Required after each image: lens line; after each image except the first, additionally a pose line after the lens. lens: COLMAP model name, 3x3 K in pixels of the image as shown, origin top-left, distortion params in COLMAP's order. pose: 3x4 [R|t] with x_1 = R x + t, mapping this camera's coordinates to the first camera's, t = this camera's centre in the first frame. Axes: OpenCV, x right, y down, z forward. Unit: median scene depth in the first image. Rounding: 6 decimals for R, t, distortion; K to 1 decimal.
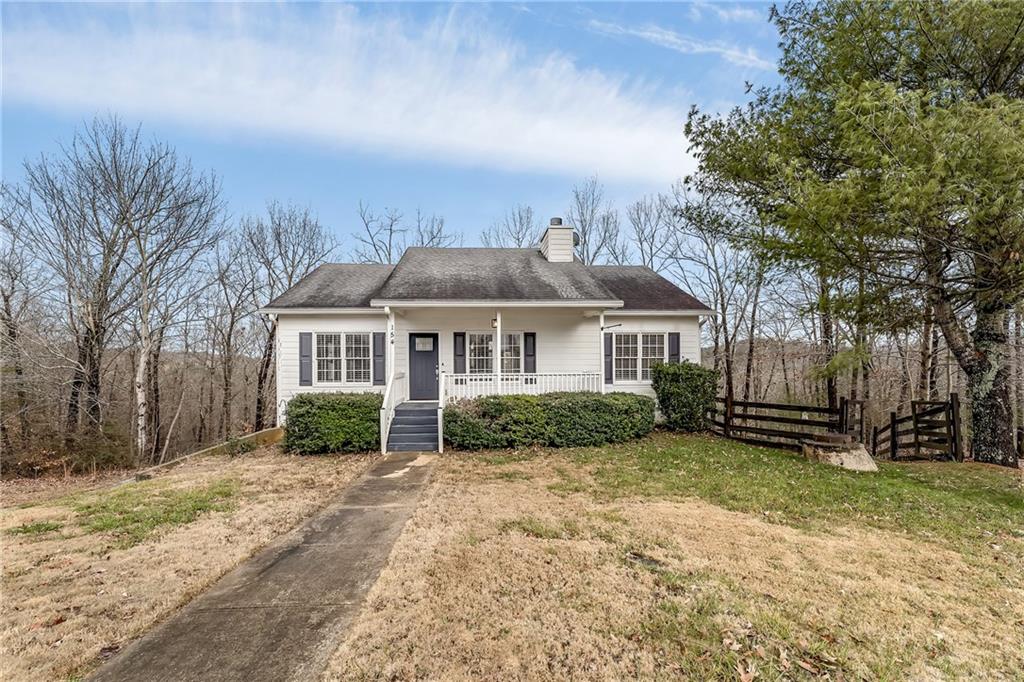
lens RADIAL K [[423.2, 0, 563.4], [0, 423.2, 369.7], [0, 0, 1]] dist [-0.001083, 0.000769]
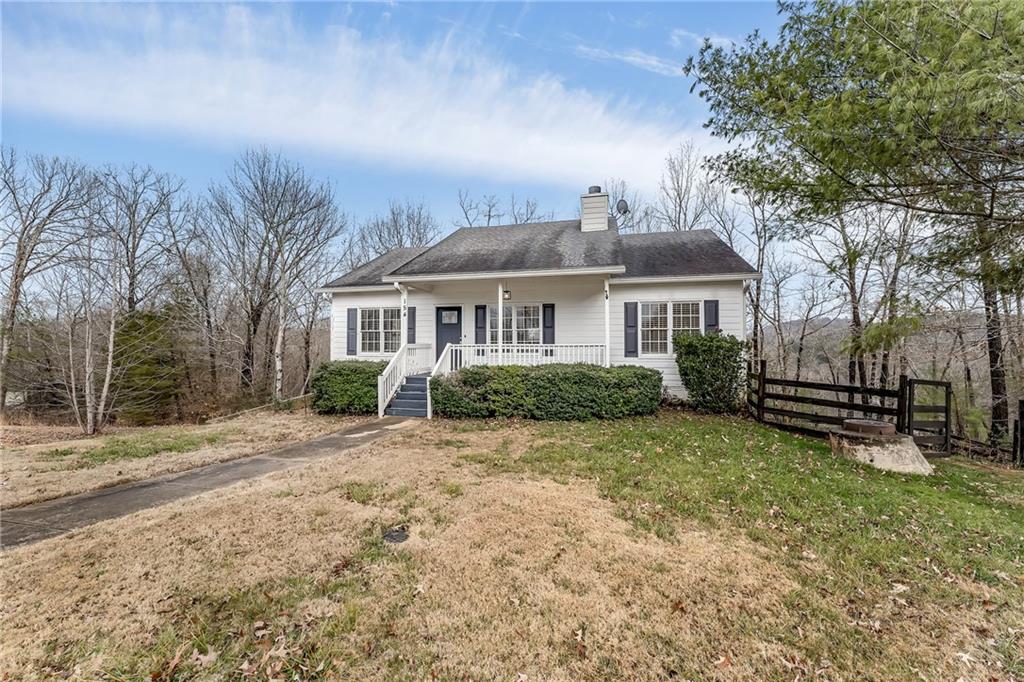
lens RADIAL K [[423.2, 0, 513.3], [0, 423.2, 340.2], [0, 0, 1]] dist [-0.001083, 0.000769]
pose [[0.955960, 0.001296, -0.293496, 0.170218], [-0.004246, 0.999947, -0.009415, 0.008411], [0.293468, 0.010246, 0.955914, 0.045312]]
